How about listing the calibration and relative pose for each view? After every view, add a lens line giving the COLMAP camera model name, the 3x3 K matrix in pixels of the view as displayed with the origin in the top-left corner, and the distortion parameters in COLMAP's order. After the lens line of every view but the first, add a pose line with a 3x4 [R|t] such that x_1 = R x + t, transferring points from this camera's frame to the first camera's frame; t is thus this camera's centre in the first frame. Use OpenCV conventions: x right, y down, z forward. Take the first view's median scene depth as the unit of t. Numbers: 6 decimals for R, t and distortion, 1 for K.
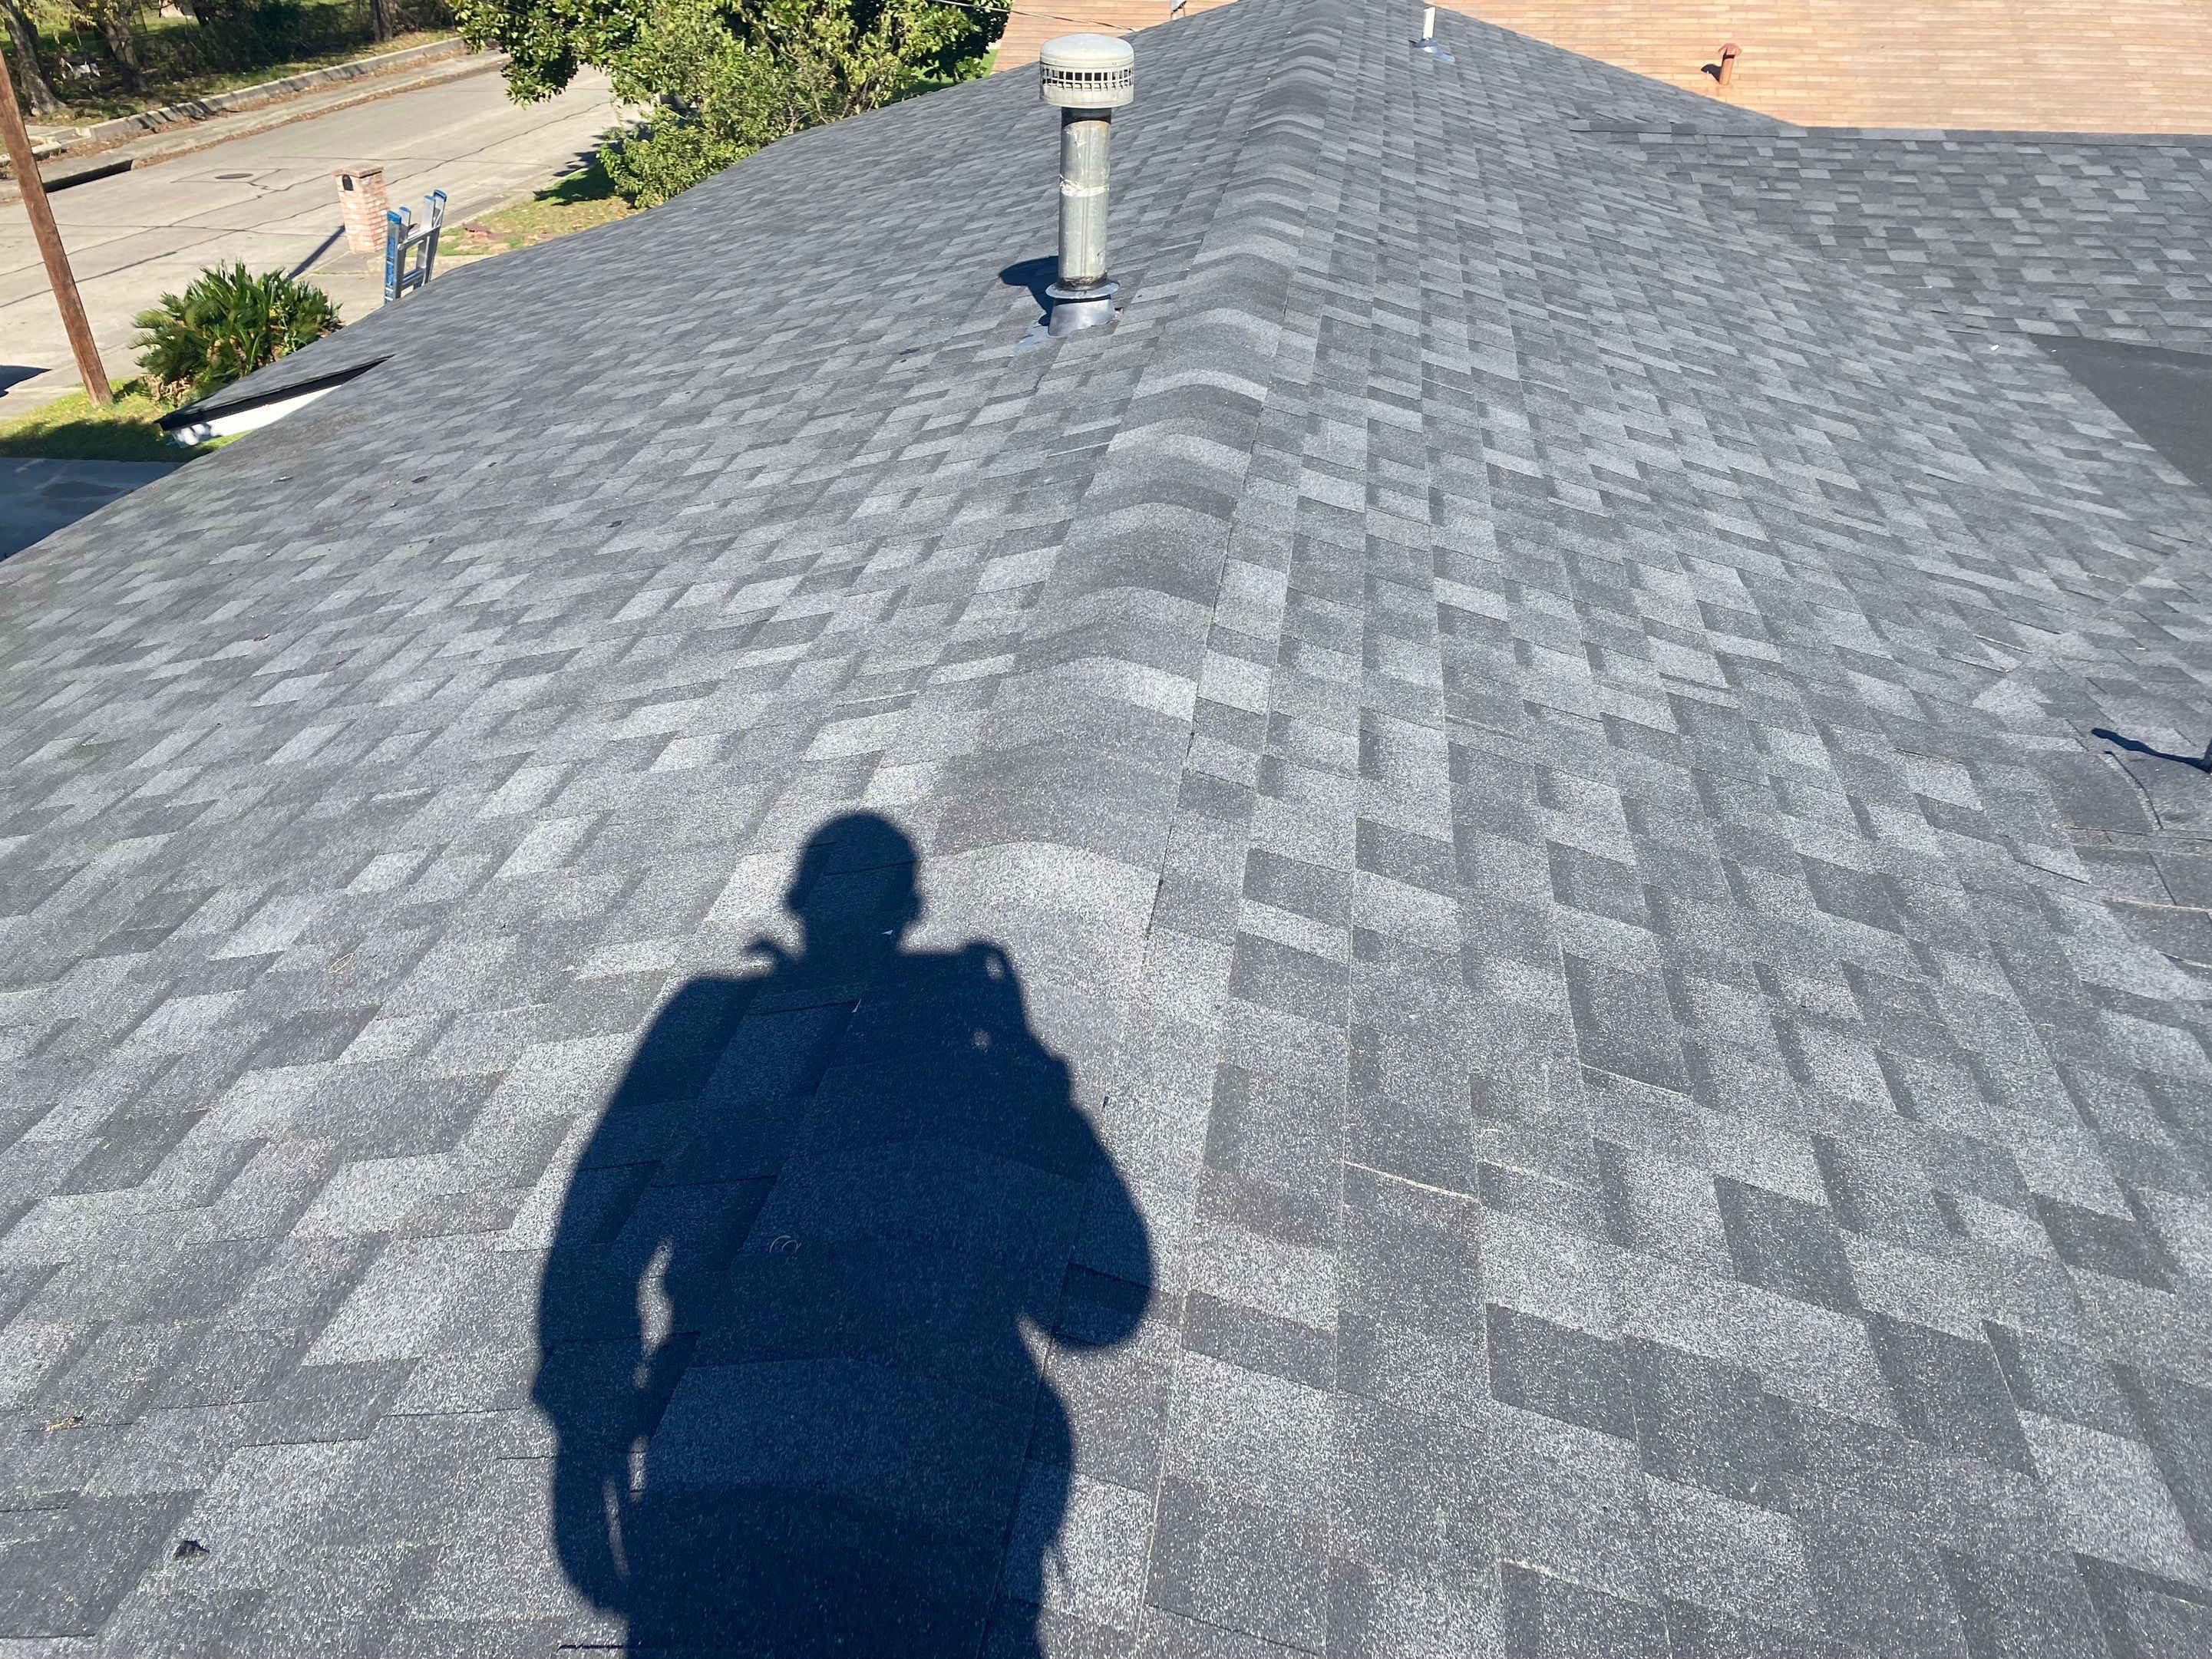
lens RADIAL K [[1675.3, 0, 1099.2], [0, 1675.3, 822.7], [0, 0, 1]] dist [0.051486, -0.039696]
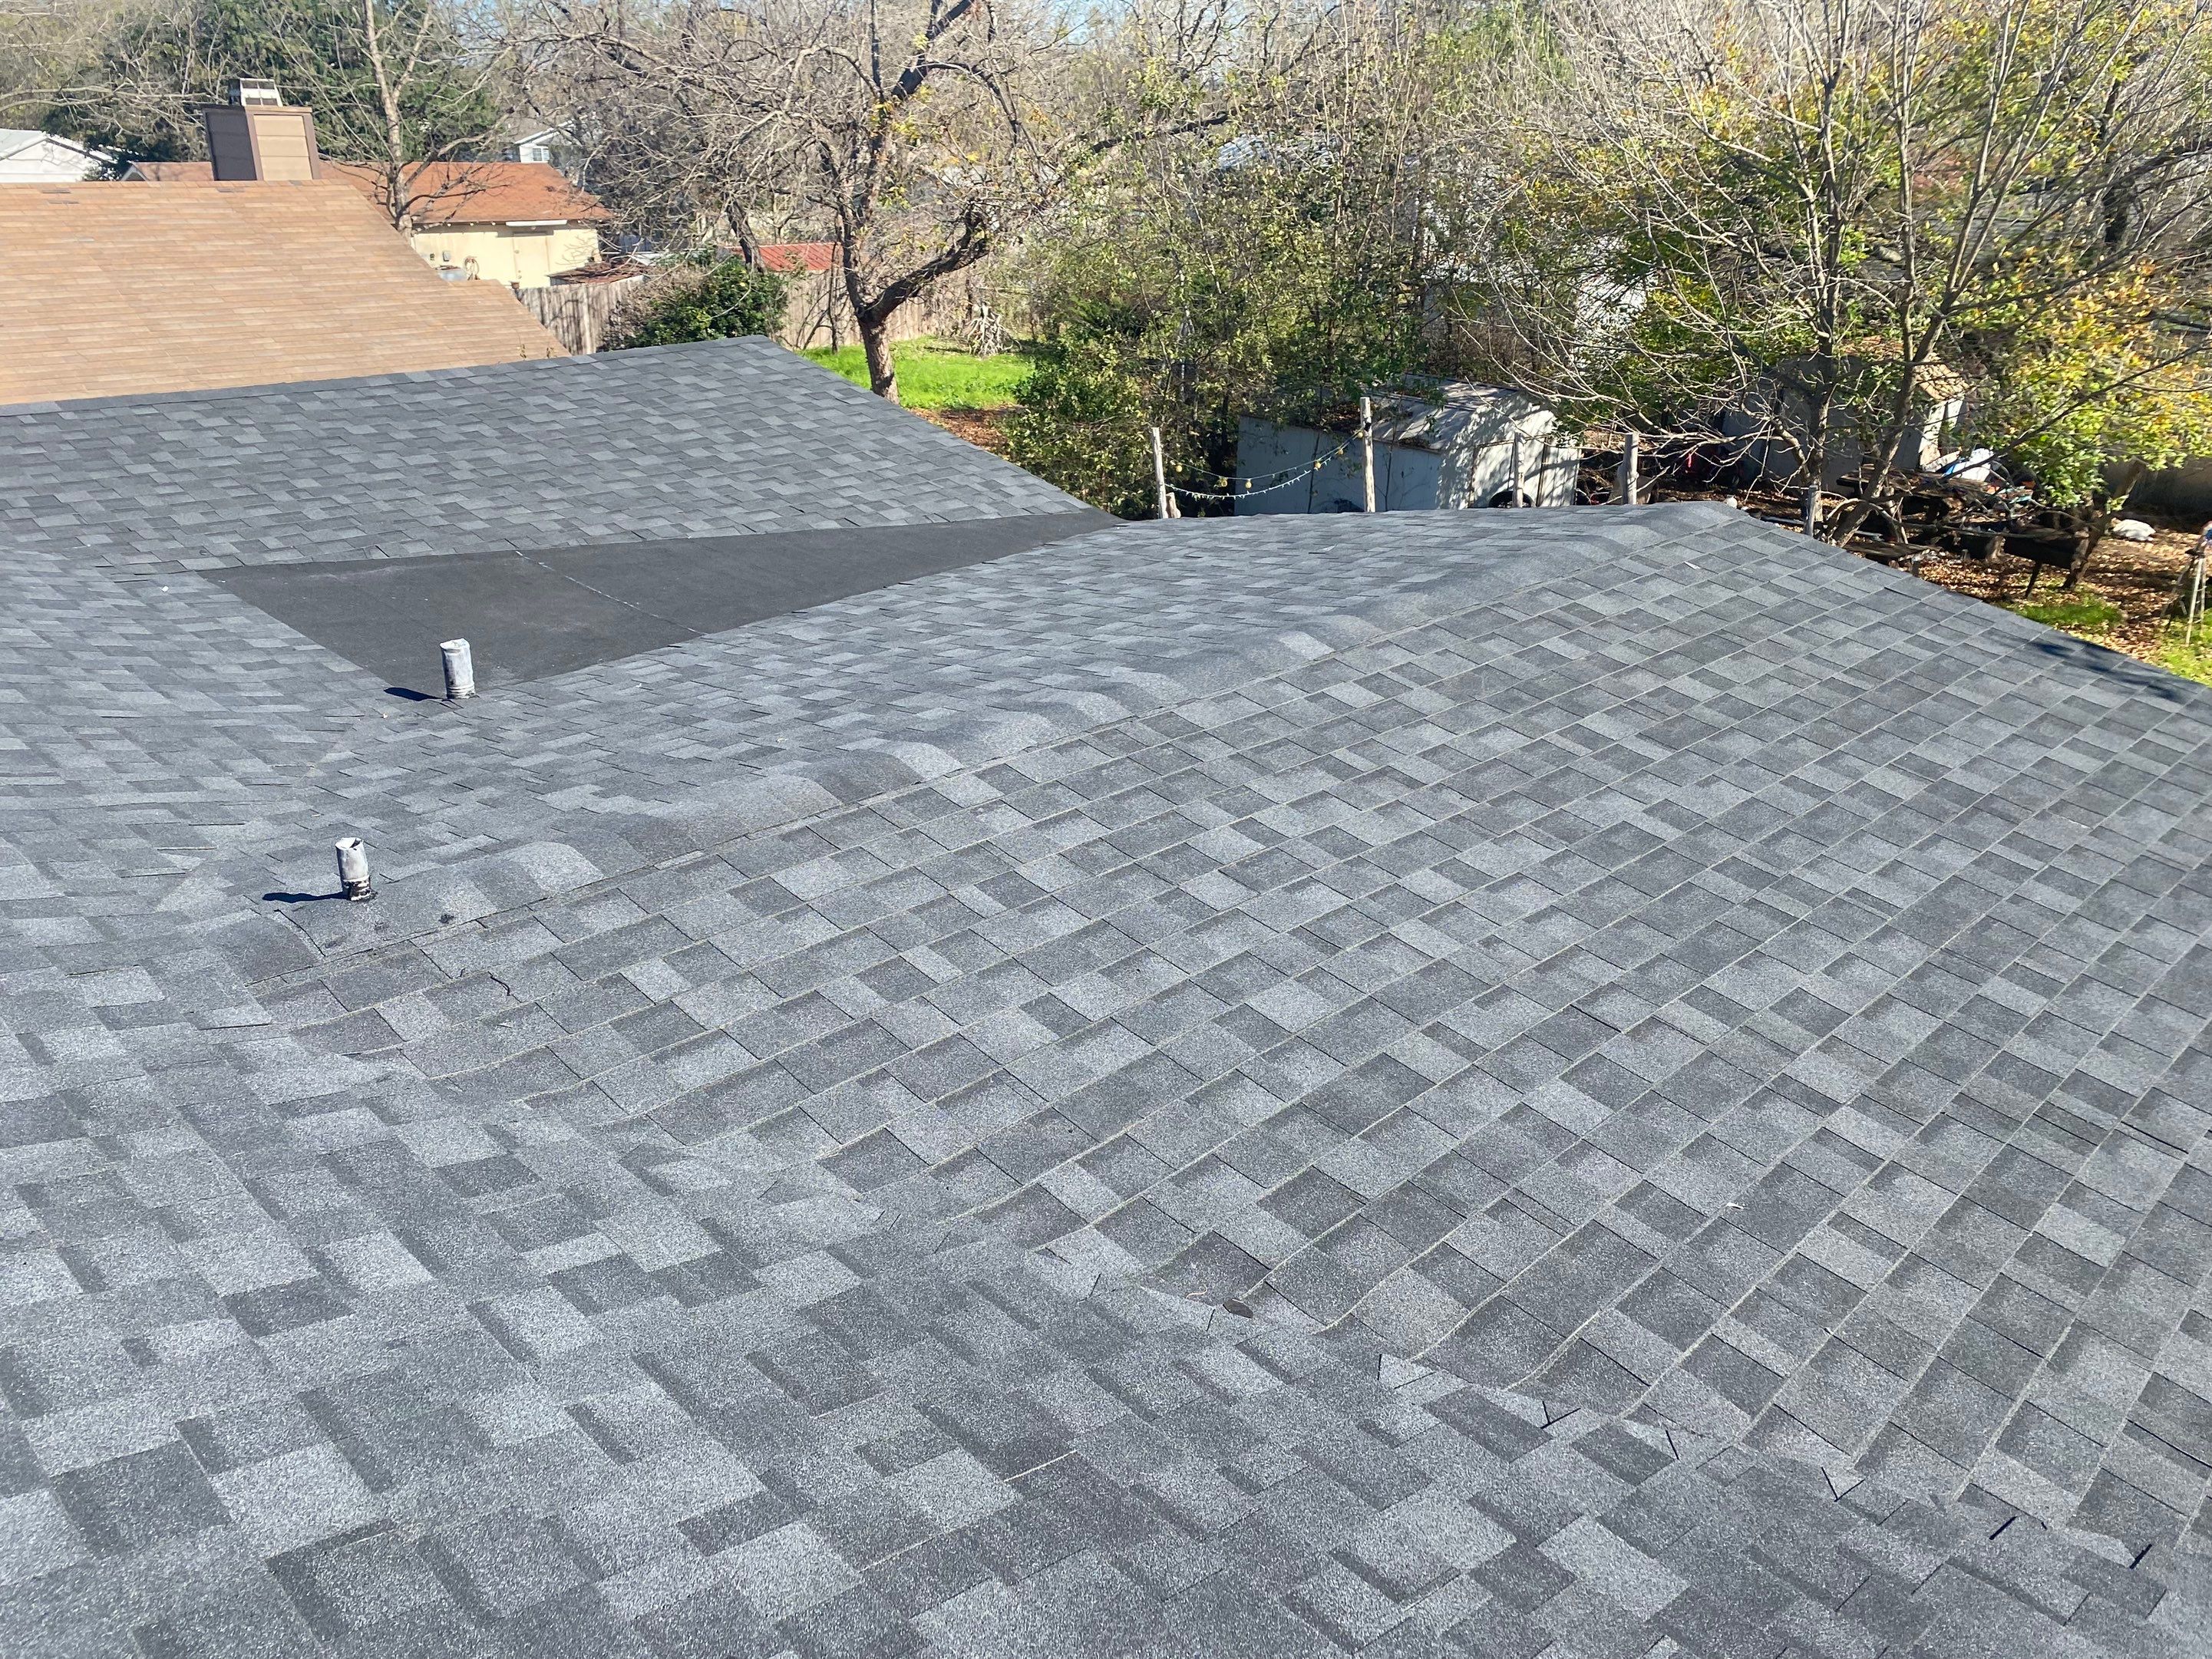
lens RADIAL K [[1675.3, 0, 1099.2], [0, 1675.3, 822.7], [0, 0, 1]] dist [0.051486, -0.039696]
pose [[0.613776, -0.298102, 0.731037, 0.072406], [0.391077, 0.919184, 0.046478, 0.043148], [-0.685812, 0.257364, 0.680754, -0.112593]]
